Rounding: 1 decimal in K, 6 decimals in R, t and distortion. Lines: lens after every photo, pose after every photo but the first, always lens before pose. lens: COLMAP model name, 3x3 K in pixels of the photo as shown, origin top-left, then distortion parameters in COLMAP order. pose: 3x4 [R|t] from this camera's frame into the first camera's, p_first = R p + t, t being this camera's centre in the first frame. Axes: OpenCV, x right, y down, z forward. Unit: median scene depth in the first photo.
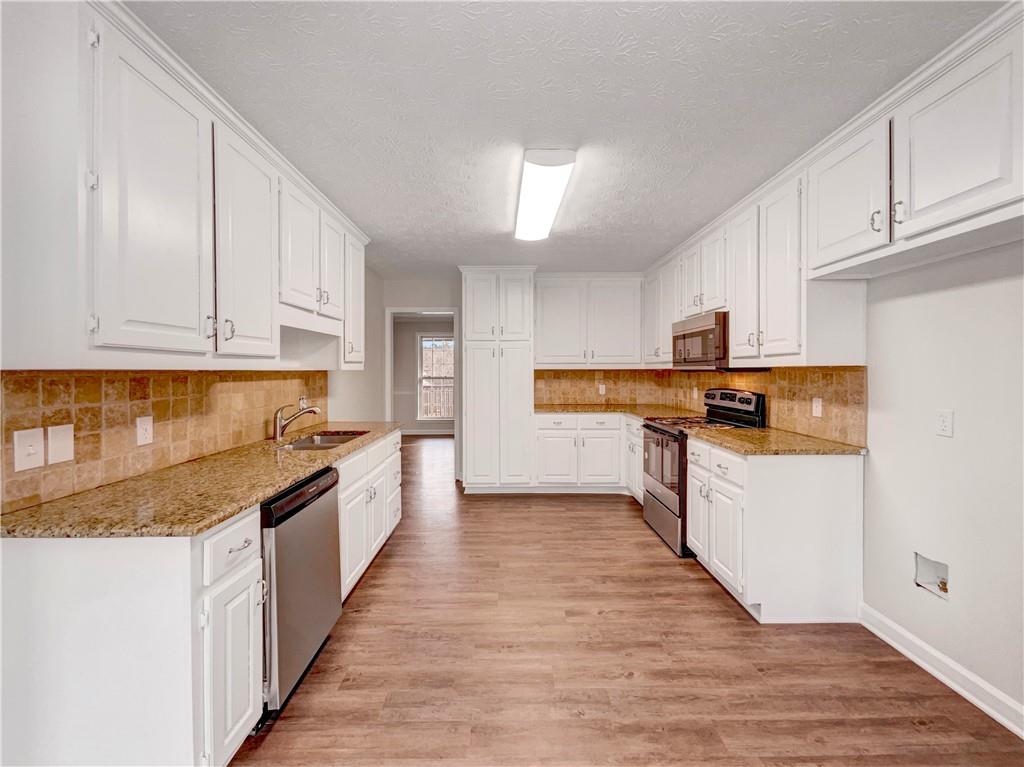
lens RADIAL K [[414.7, 0, 518.9], [0, 414.7, 384.9], [0, 0, 1]] dist [0.001347, 0.000402]
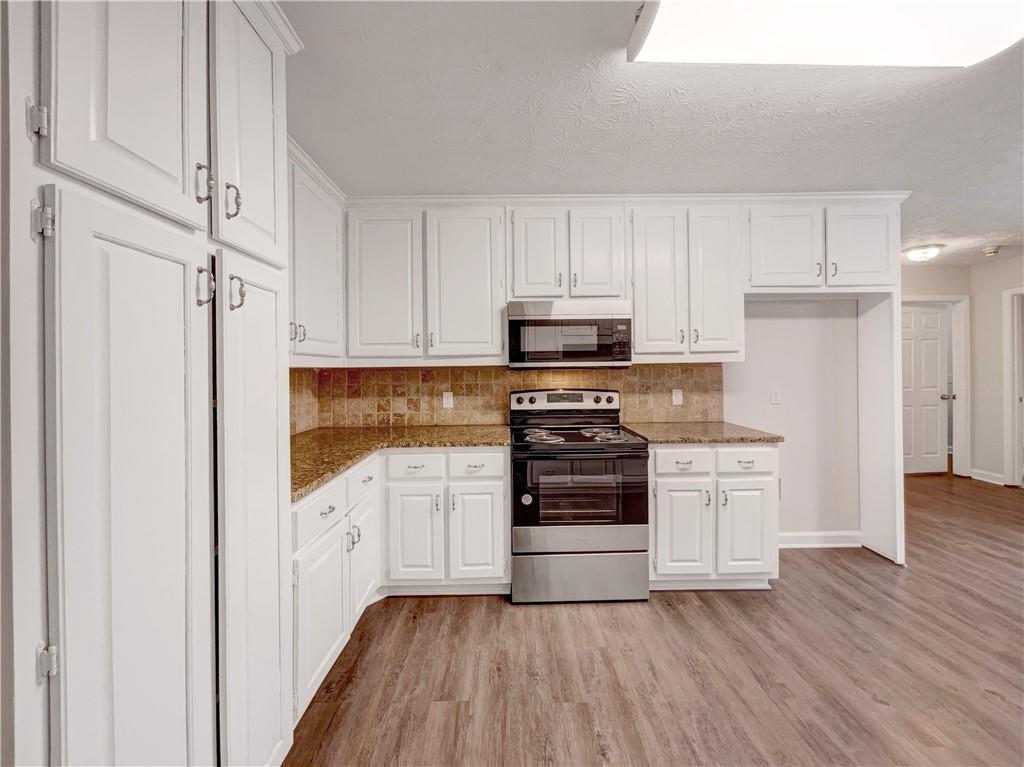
lens RADIAL K [[403.5, 0, 510.4], [0, 403.5, 372.0], [0, 0, 1]] dist [0.000259, 0.000053]
pose [[0.022014, -0.001621, 0.999756, -0.459736], [0.045501, 0.998964, 0.000618, -0.041329], [-0.998722, 0.045476, 0.022065, 1.445314]]
